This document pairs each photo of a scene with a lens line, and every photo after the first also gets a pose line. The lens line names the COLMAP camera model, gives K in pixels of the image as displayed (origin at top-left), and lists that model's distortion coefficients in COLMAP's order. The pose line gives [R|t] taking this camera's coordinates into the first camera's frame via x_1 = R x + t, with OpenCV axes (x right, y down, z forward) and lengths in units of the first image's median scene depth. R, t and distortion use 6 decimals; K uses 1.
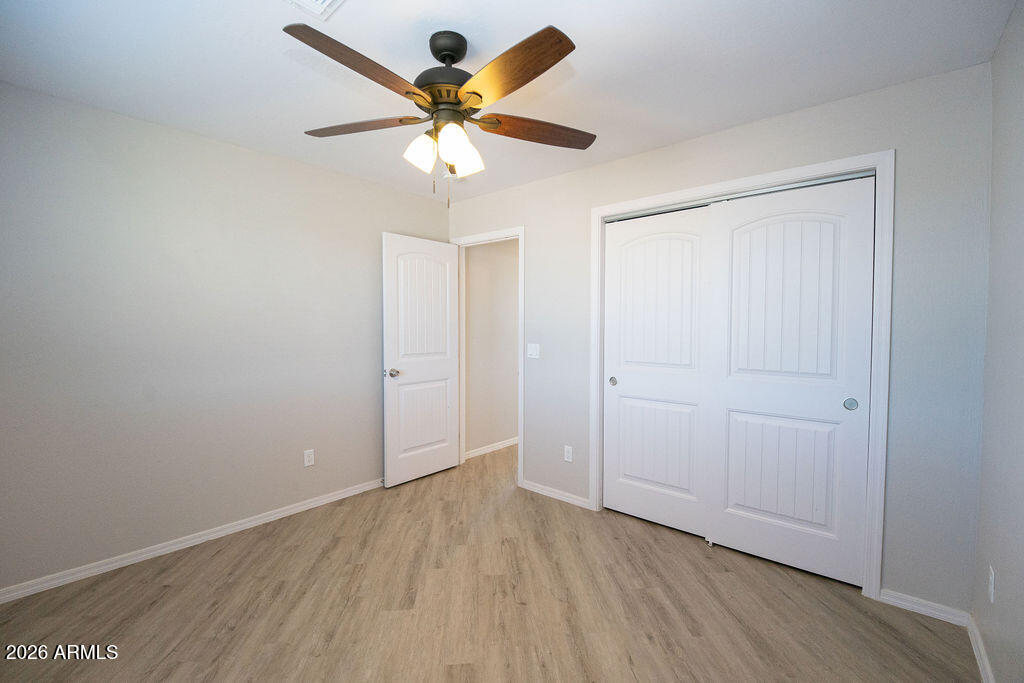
lens RADIAL K [[426.3, 0, 507.2], [0, 426.3, 338.1], [0, 0, 1]] dist [0.000956, -0.009997]
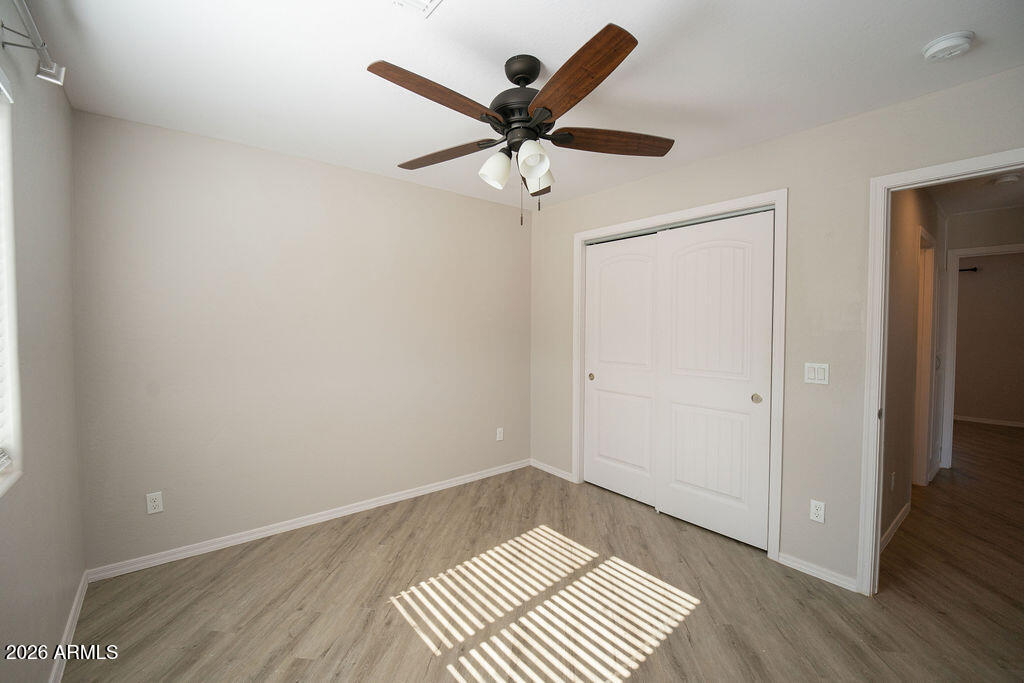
lens RADIAL K [[417.1, 0, 507.1], [0, 417.1, 344.7], [0, 0, 1]] dist [-0.000385, -0.000118]
pose [[0.981613, 0.017914, -0.190038, 0.238014], [-0.017790, 0.999839, 0.002363, 0.009727], [0.190050, 0.001061, 0.981774, -0.217684]]
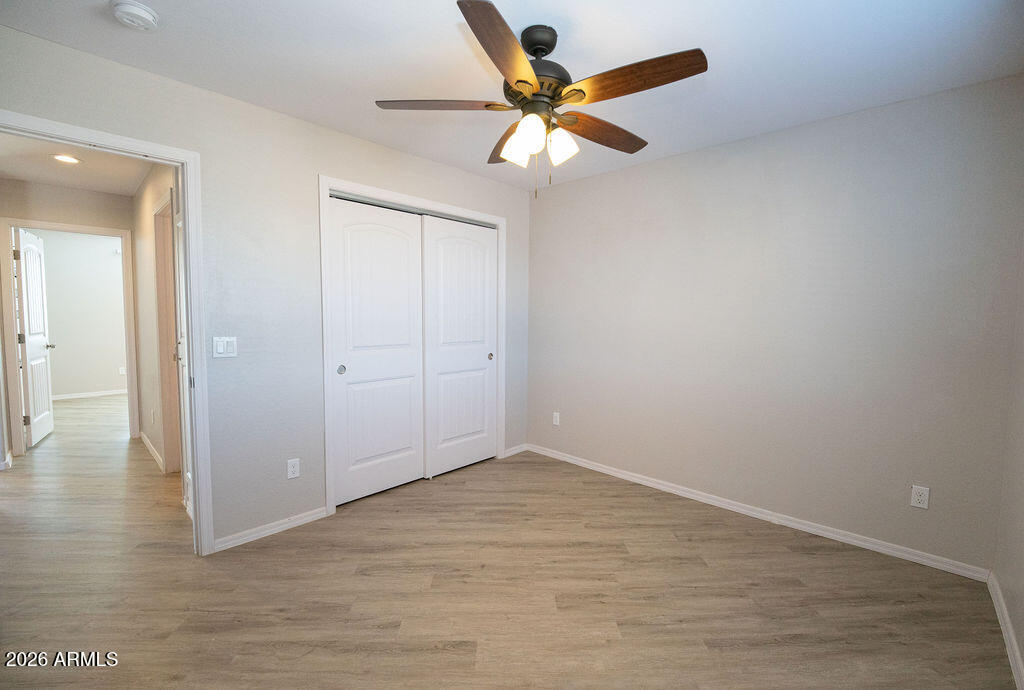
lens RADIAL K [[431.7, 0, 513.9], [0, 431.7, 344.7], [0, 0, 1]] dist [-0.000885, -0.000235]
pose [[0.061049, -0.078314, 0.995058, -0.682863], [0.020419, 0.996807, 0.077199, -0.020566], [-0.997926, 0.015605, 0.062453, 0.562276]]
